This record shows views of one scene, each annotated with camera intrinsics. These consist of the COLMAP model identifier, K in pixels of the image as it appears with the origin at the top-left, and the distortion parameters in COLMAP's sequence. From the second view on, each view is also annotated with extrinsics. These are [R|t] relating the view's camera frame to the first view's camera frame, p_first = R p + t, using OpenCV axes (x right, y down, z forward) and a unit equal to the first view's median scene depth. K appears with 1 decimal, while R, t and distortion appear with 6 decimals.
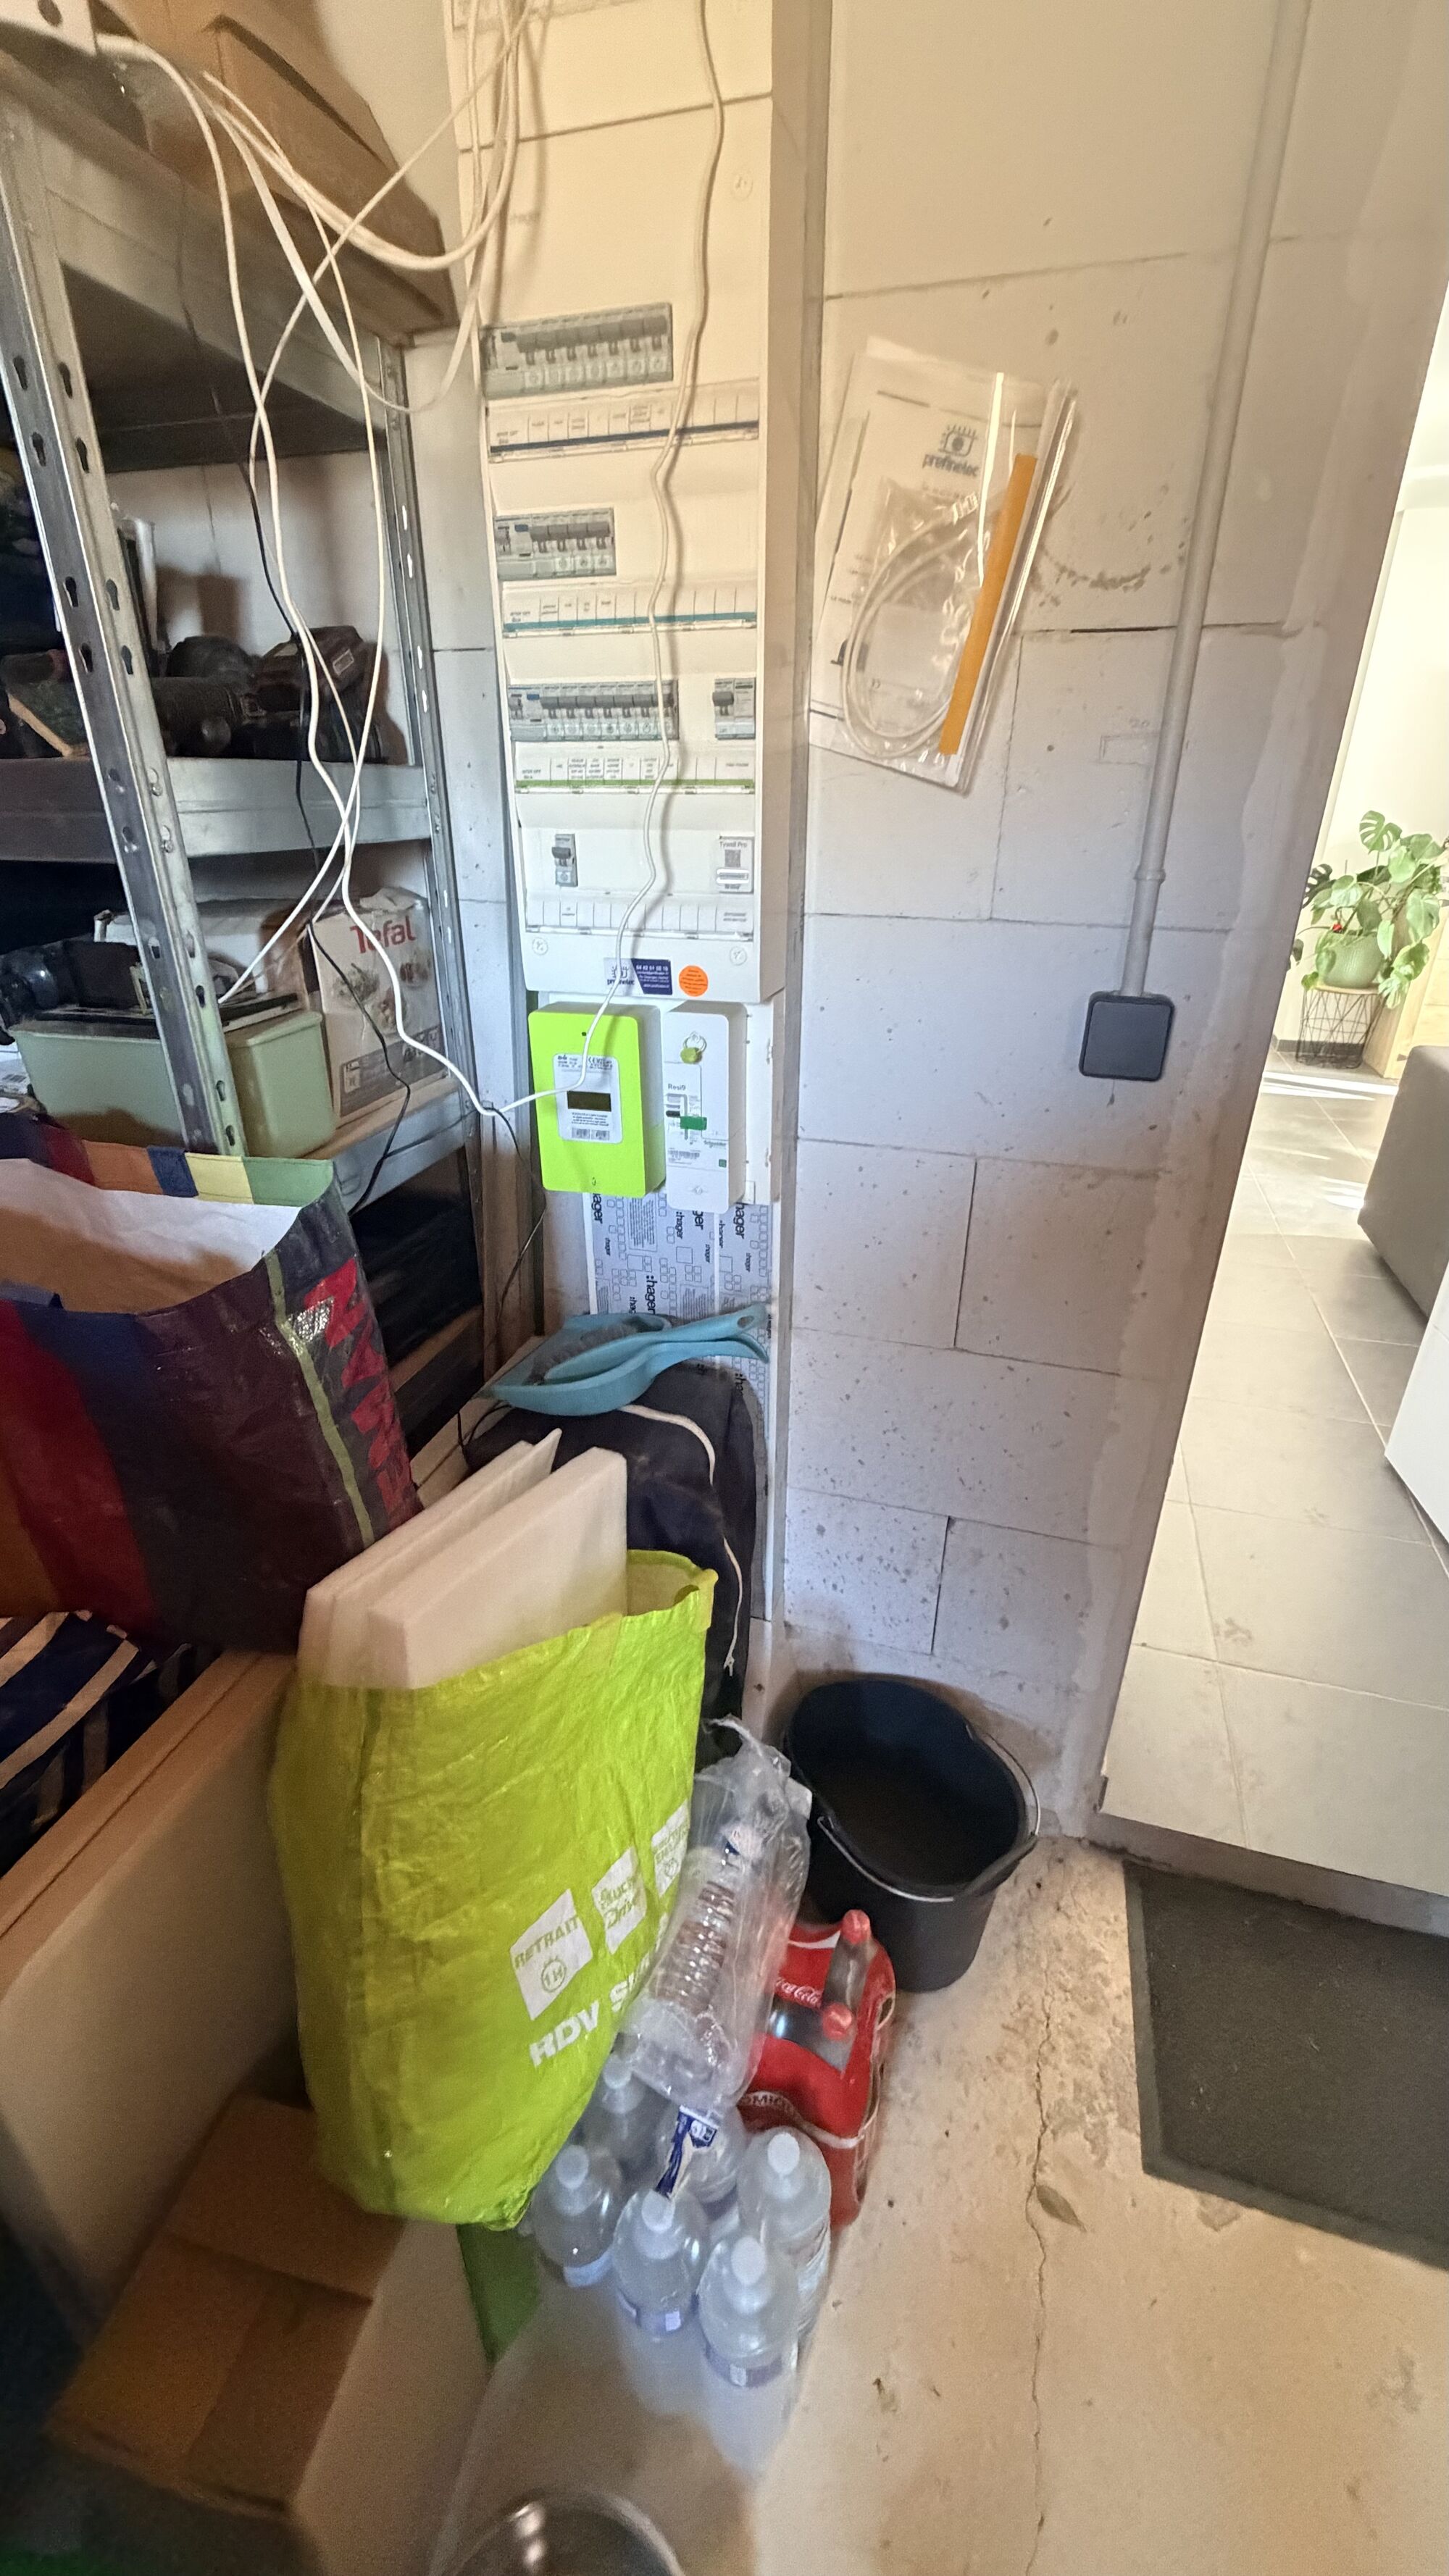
lens RADIAL K [[1023.5, 0, 725.0], [0, 1023.5, 1280.0], [0, 0, 1]] dist [-0.000185, -0.000008]
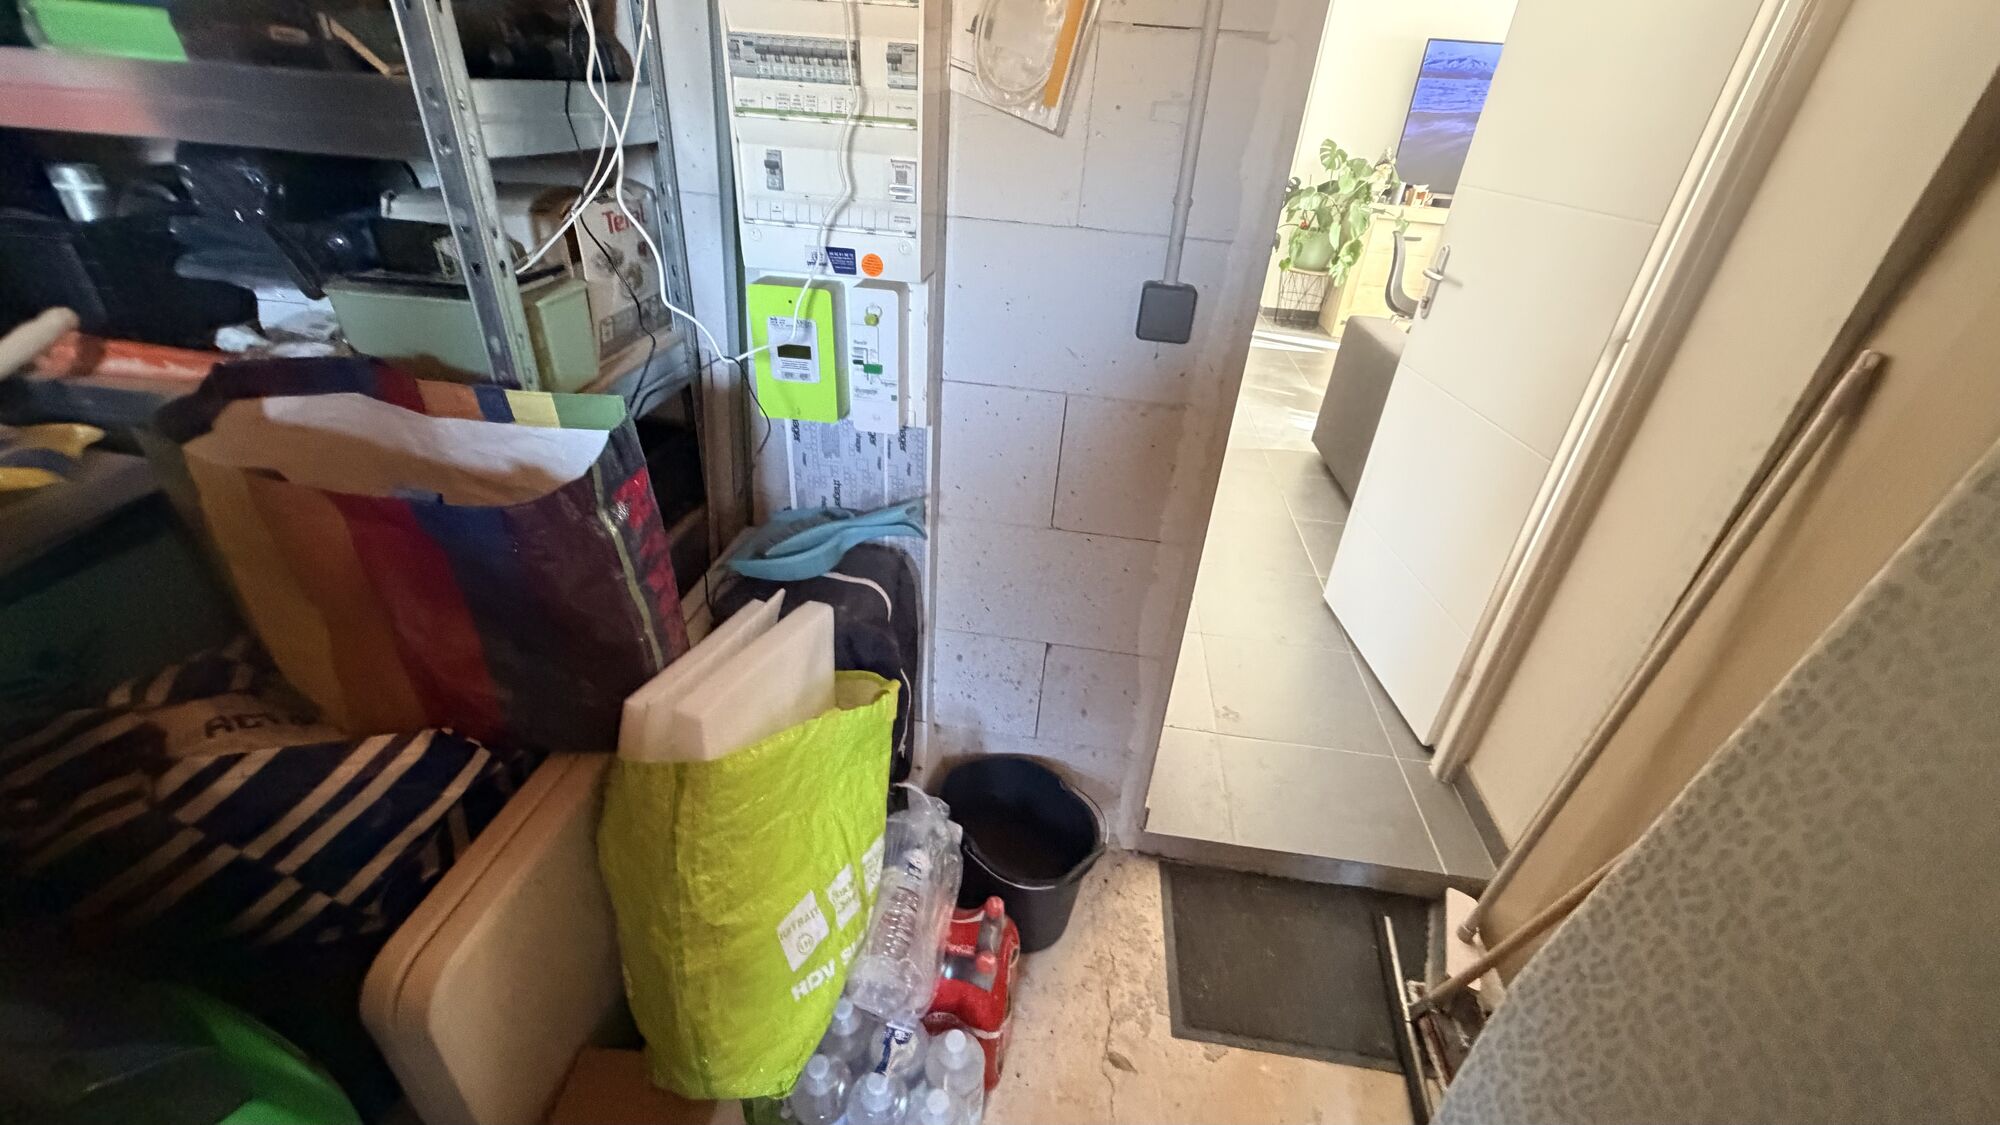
lens RADIAL K [[794.6, 0, 992.8], [0, 794.6, 564.4], [0, 0, 1]] dist [-0.000185, -0.000008]
pose [[0.985049, -0.031713, 0.169332, -0.065232], [0.015441, 0.995207, 0.096560, 0.011110], [-0.171582, -0.092502, 0.980818, -0.125873]]
